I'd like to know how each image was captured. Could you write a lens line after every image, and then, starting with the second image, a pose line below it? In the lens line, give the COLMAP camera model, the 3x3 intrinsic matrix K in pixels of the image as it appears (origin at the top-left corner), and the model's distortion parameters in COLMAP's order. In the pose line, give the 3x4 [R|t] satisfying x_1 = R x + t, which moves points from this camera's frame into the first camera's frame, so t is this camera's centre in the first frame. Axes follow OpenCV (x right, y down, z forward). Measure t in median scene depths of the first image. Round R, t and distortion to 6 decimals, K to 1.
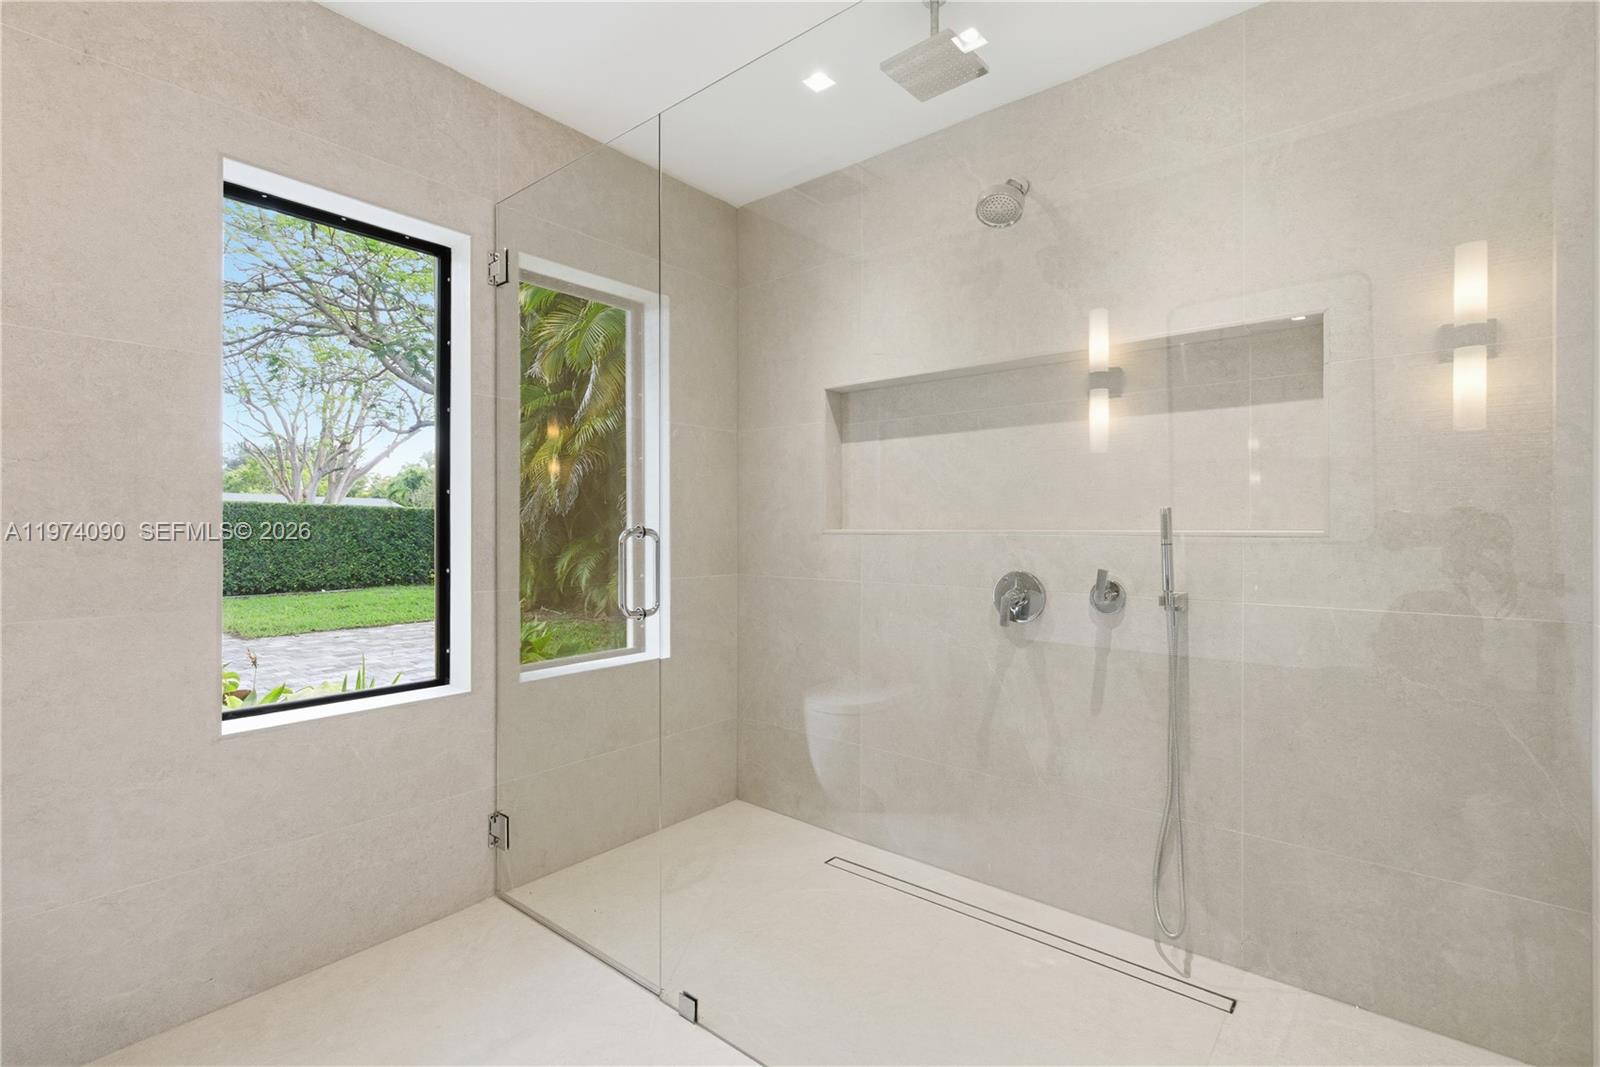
lens RADIAL K [[739.2, 0, 797.9], [0, 739.2, 528.7], [0, 0, 1]] dist [0.010540, 0.000443]
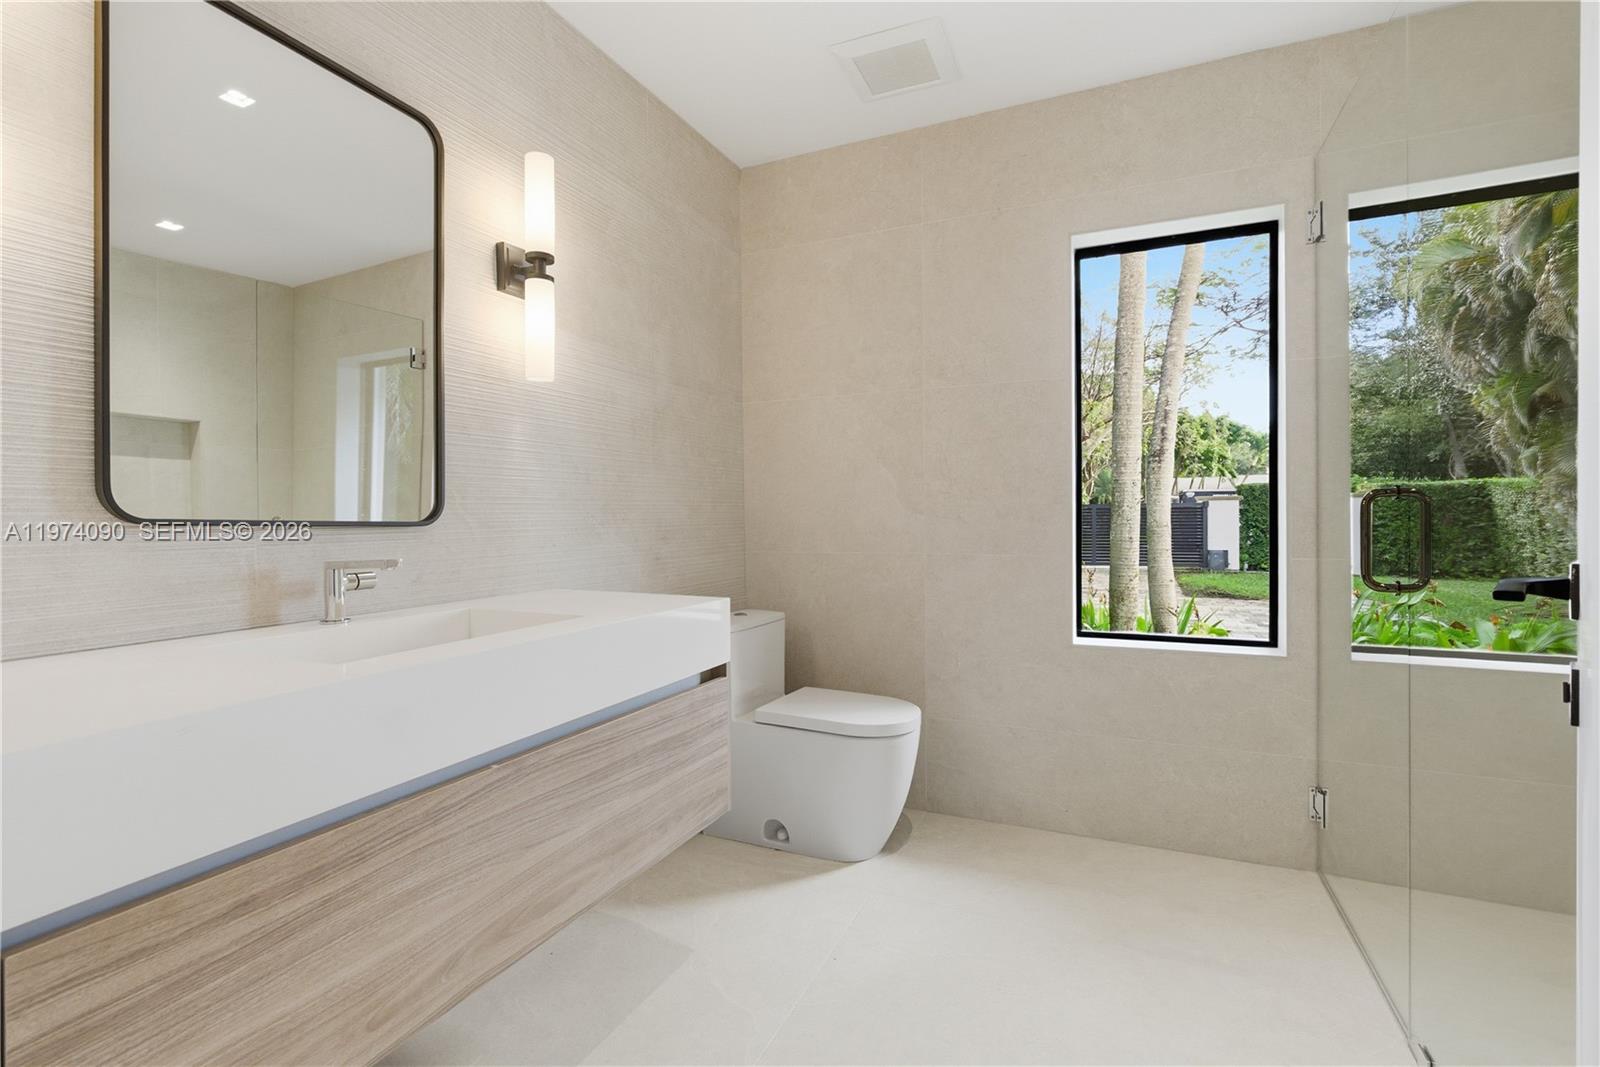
lens RADIAL K [[739.2, 0, 799.1], [0, 739.2, 518.2], [0, 0, 1]] dist [0.010540, 0.000443]
pose [[0.283242, 0.001051, -0.959048, 0.331269], [0.010755, 0.999933, 0.004273, 0.019691], [0.958988, -0.011525, 0.283212, 0.079489]]
